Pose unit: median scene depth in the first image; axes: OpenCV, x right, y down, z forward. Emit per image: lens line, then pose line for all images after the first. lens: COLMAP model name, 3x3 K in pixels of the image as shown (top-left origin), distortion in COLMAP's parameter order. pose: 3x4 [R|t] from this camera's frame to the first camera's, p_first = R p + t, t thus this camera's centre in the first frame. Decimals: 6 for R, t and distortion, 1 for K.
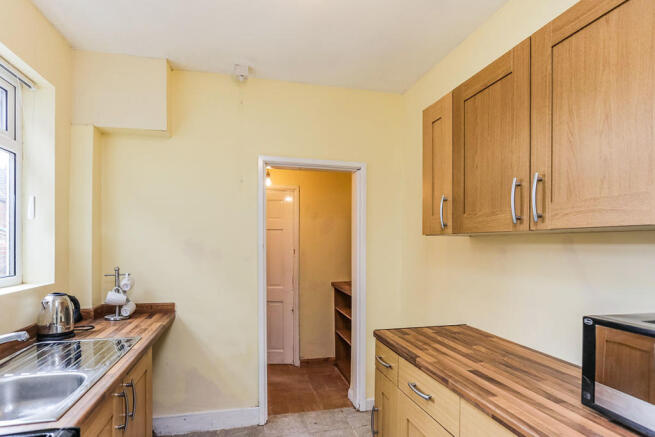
lens RADIAL K [[371.7, 0, 327.8], [0, 371.7, 247.5], [0, 0, 1]] dist [-0.001203, 0.000284]
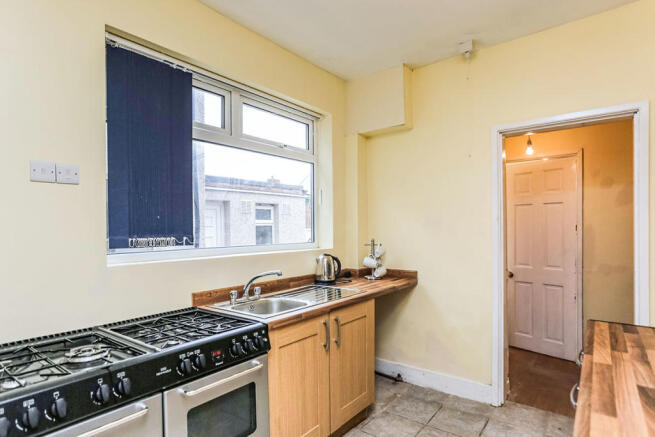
lens RADIAL K [[359.5, 0, 327.8], [0, 359.5, 231.6], [0, 0, 1]] dist [0.001721, 0.001281]
pose [[0.627098, -0.006447, -0.778914, 0.299693], [0.005461, 0.999978, -0.003880, 0.030886], [0.778921, -0.001820, 0.627119, 0.089136]]
